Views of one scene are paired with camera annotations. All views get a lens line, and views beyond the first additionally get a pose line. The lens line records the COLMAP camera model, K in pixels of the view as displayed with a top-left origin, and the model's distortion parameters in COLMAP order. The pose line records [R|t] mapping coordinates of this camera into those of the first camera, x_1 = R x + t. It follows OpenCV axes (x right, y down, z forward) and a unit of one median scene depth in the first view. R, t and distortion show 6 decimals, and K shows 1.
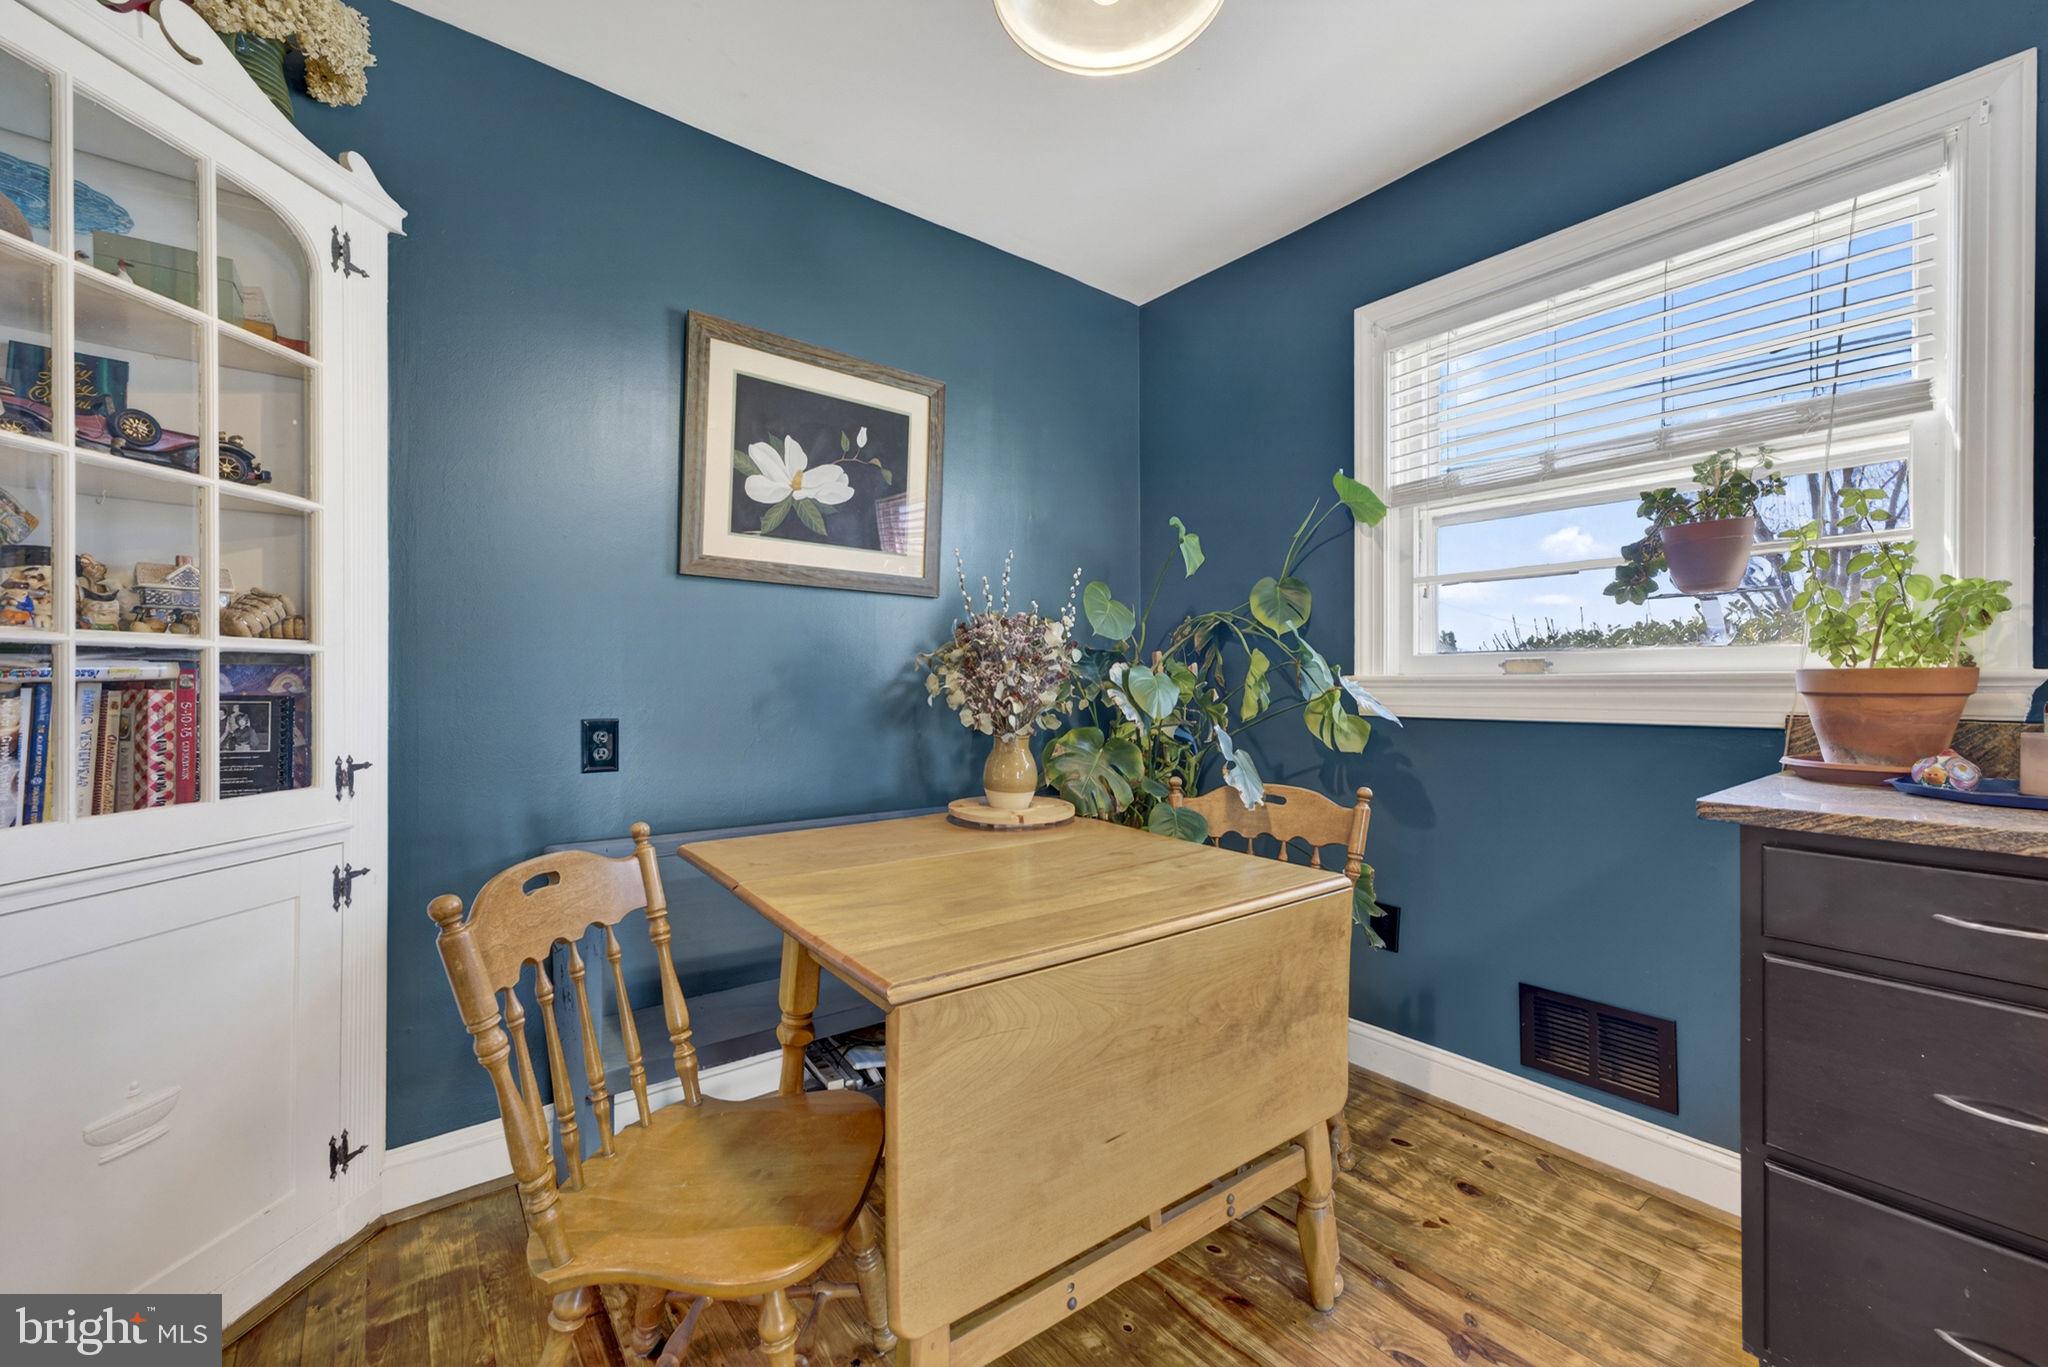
lens RADIAL K [[829.4, 0, 1024.7], [0, 829.4, 700.4], [0, 0, 1]] dist [-0.006754, 0.000432]
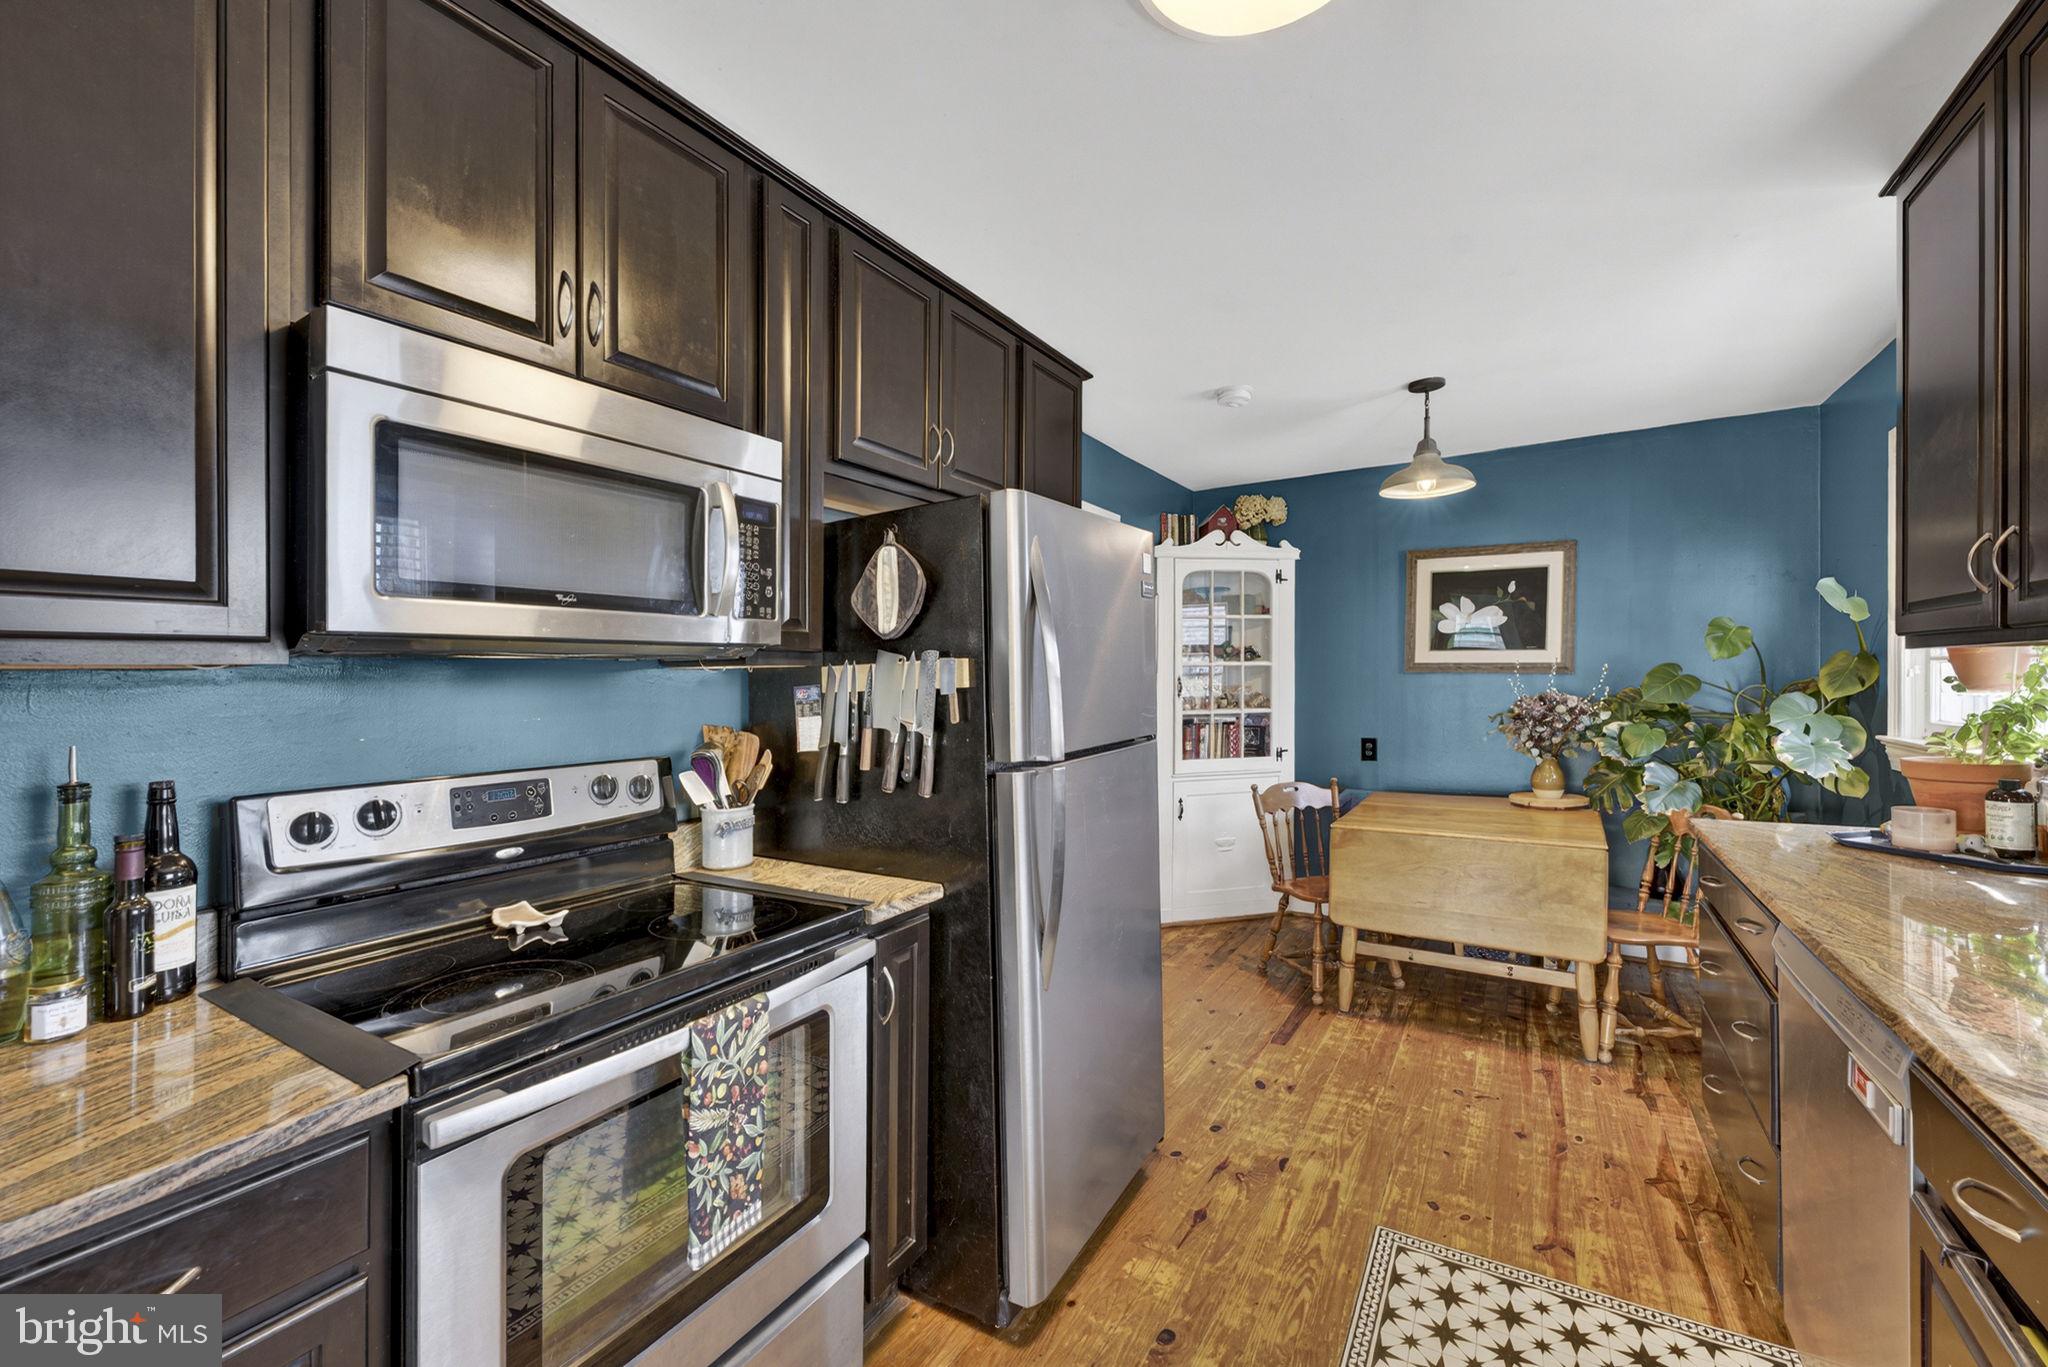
lens RADIAL K [[829.4, 0, 1036.0], [0, 829.4, 683.4], [0, 0, 1]] dist [-0.006754, 0.000432]
pose [[0.382641, 0.000865, -0.923897, 1.297013], [-0.009448, 0.999951, -0.002977, -0.116317], [0.923849, 0.009868, 0.382631, -0.769026]]
